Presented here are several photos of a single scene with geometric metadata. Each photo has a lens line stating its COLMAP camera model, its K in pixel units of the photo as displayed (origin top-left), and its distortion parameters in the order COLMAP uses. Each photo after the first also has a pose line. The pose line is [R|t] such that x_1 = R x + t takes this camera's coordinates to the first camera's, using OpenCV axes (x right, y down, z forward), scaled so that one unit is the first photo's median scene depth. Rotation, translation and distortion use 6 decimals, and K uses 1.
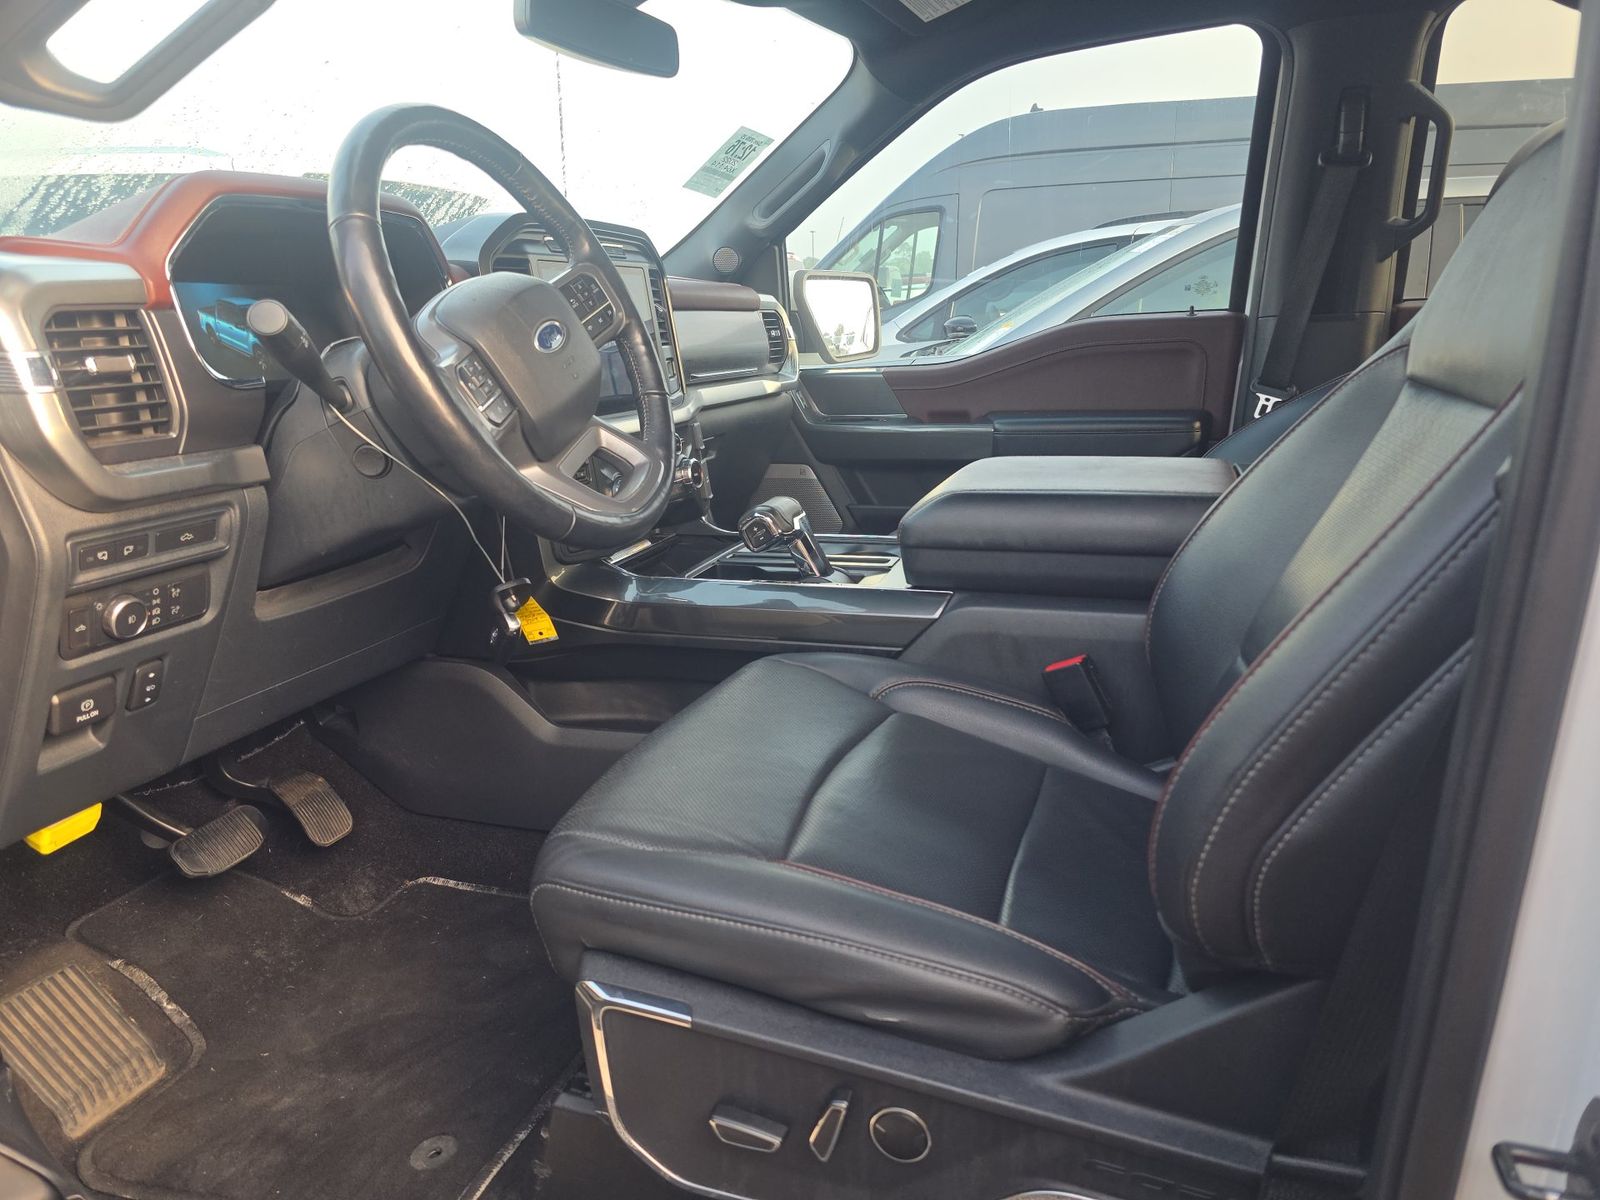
lens RADIAL K [[1110.7, 0, 797.2], [0, 1110.7, 593.6], [0, 0, 1]] dist [0.007214, -0.000615]
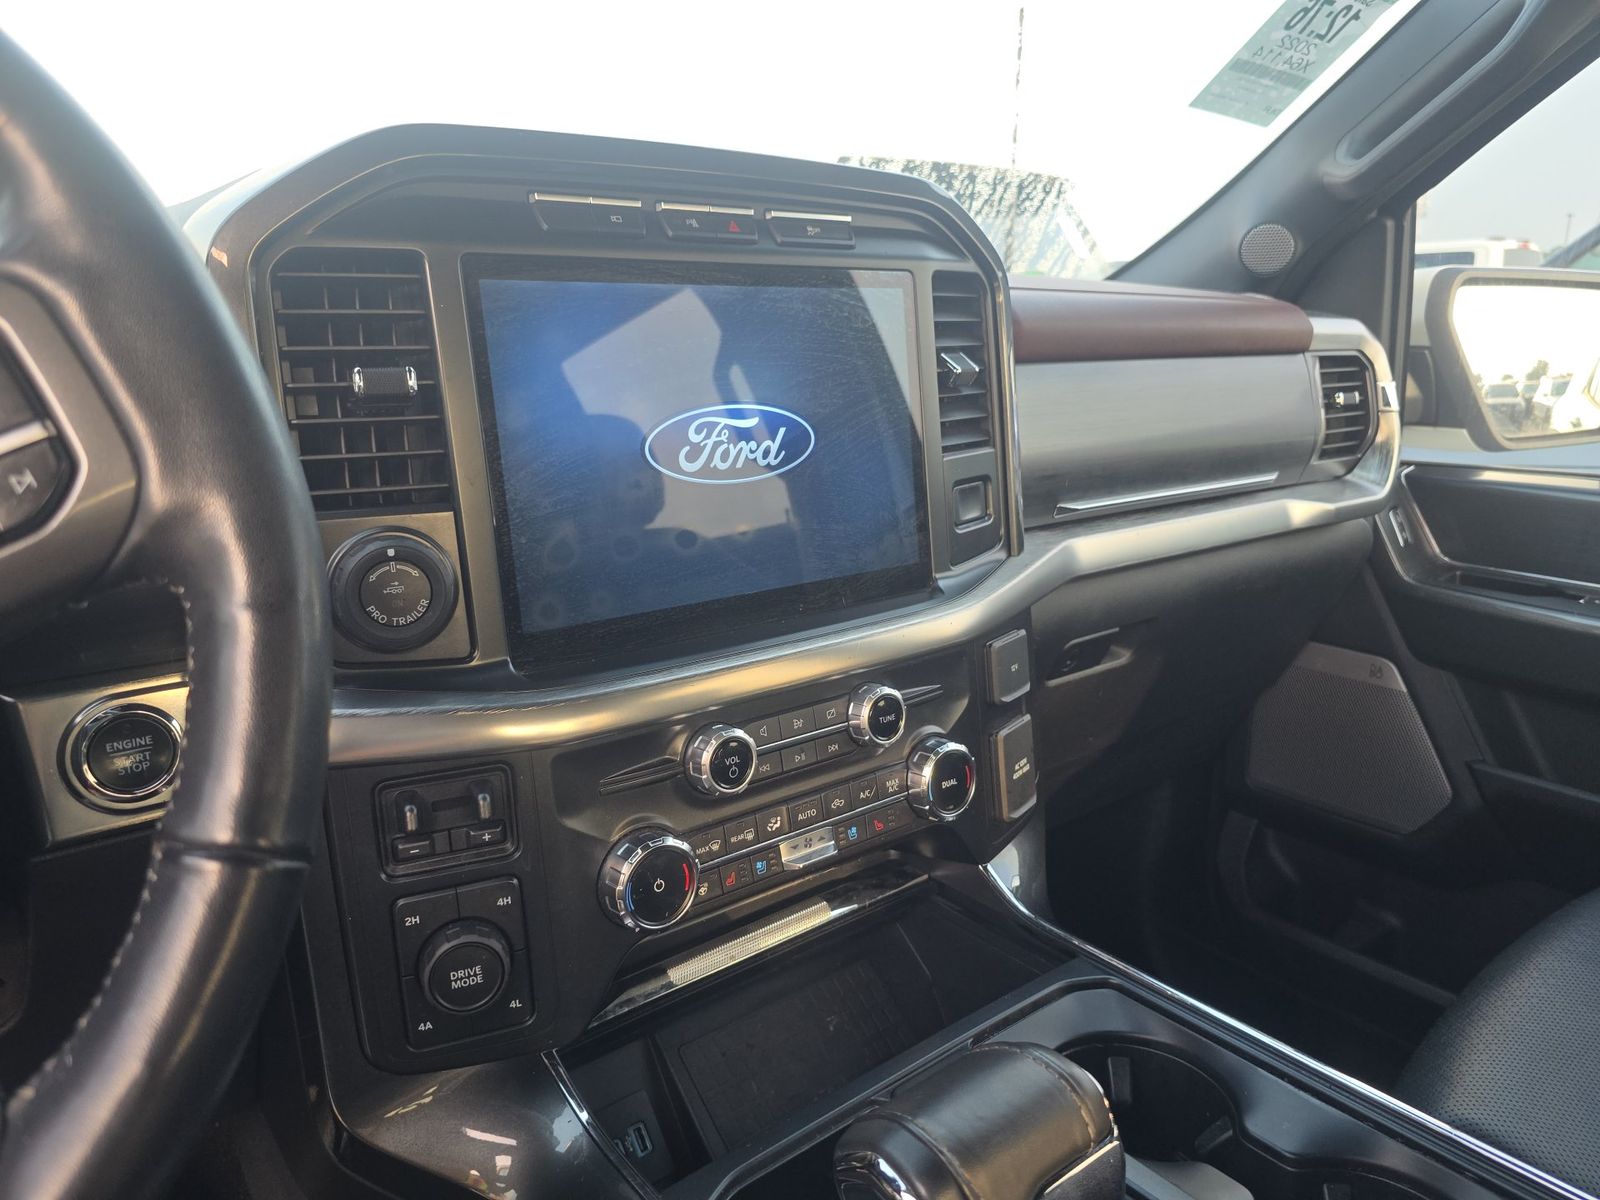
lens RADIAL K [[1110.7, 0, 797.2], [0, 1110.7, 593.6], [0, 0, 1]] dist [0.007214, -0.000615]
pose [[0.838535, 0.145168, -0.525152, 0.045928], [-0.143735, 0.988647, 0.043784, -0.136339], [0.525546, 0.038769, 0.849881, 0.463683]]
